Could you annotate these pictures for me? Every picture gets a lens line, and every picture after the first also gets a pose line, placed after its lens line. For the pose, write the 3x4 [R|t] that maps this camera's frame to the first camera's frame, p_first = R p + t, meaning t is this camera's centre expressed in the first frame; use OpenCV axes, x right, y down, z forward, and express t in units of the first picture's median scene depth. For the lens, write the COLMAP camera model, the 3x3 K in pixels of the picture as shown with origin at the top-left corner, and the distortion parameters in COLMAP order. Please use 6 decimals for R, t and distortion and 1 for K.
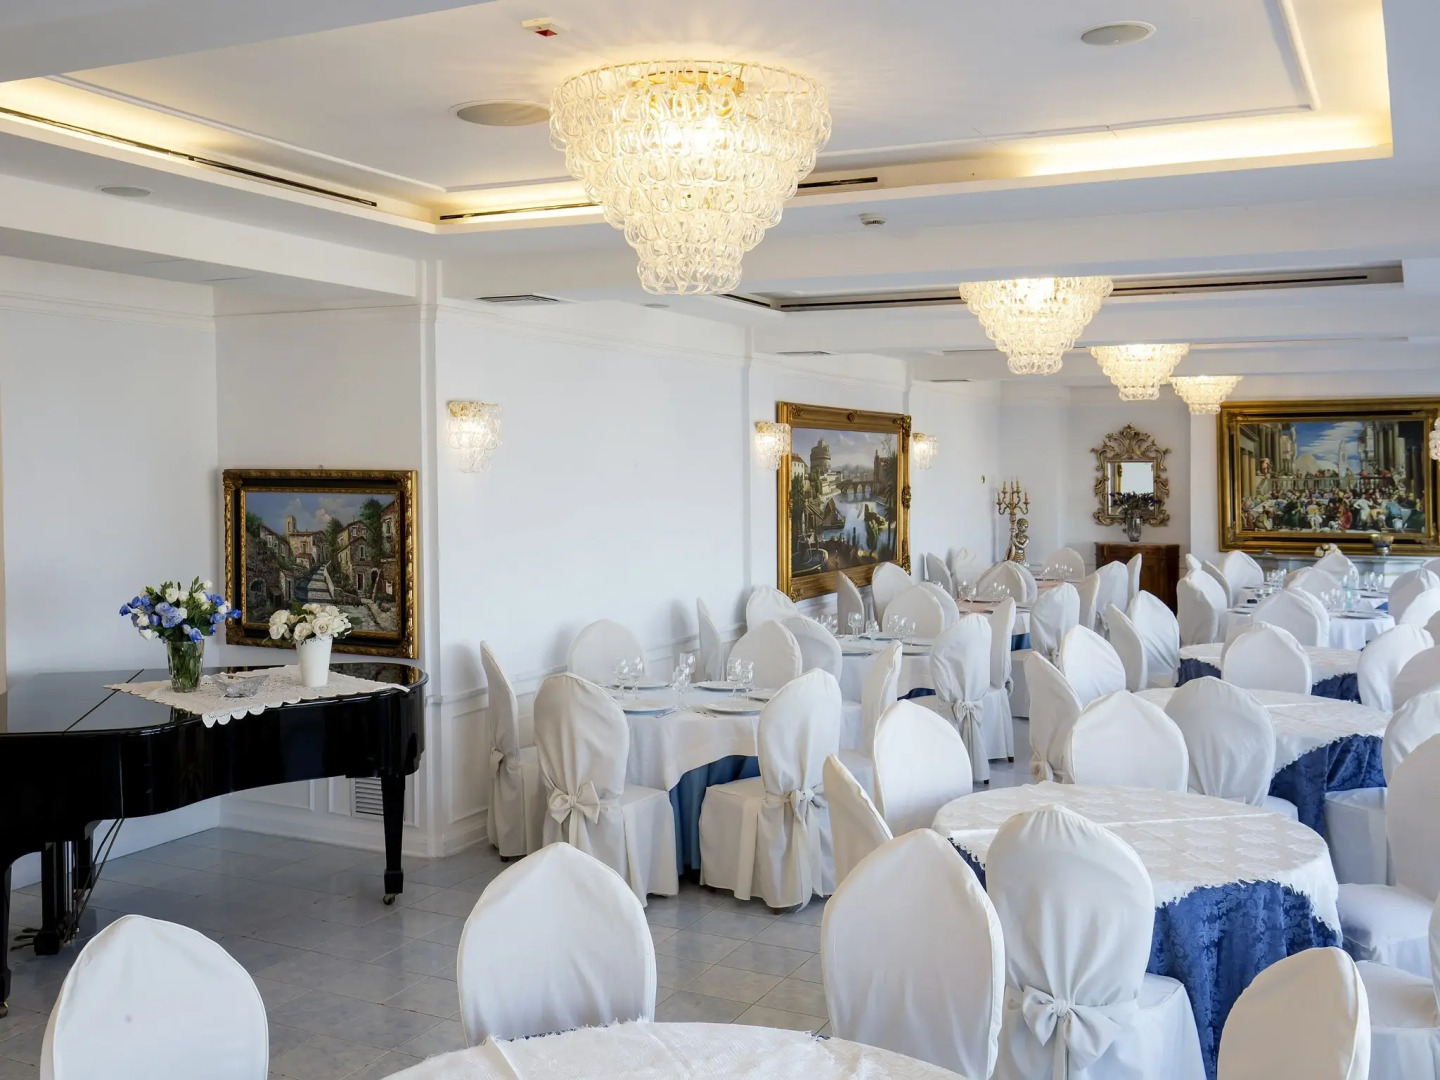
lens RADIAL K [[1401.5, 0, 693.4], [0, 1401.5, 442.1], [0, 0, 1]] dist [0.091726, 0.000000]
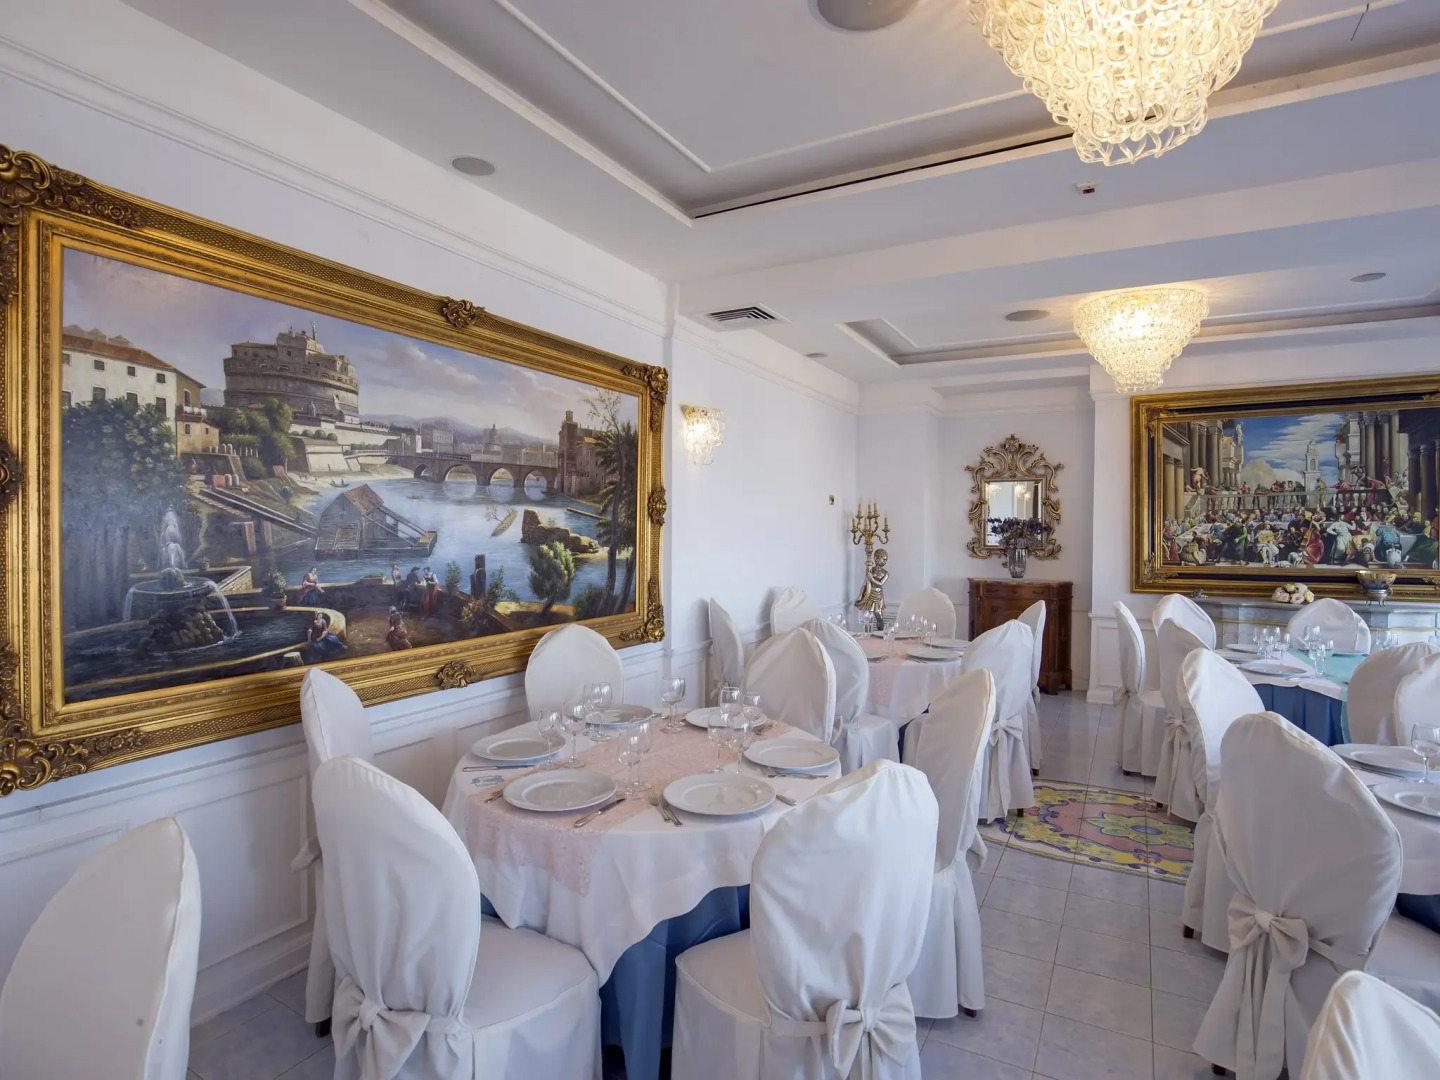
lens RADIAL K [[779.3, 0, 721.1], [0, 779.3, 537.5], [0, 0, 1]] dist [-0.004733, 0.000055]
pose [[0.999717, 0.005944, -0.023049, 0.165254], [-0.005244, 0.999526, 0.030324, 0.037392], [0.023218, -0.030195, 0.999274, 0.597577]]
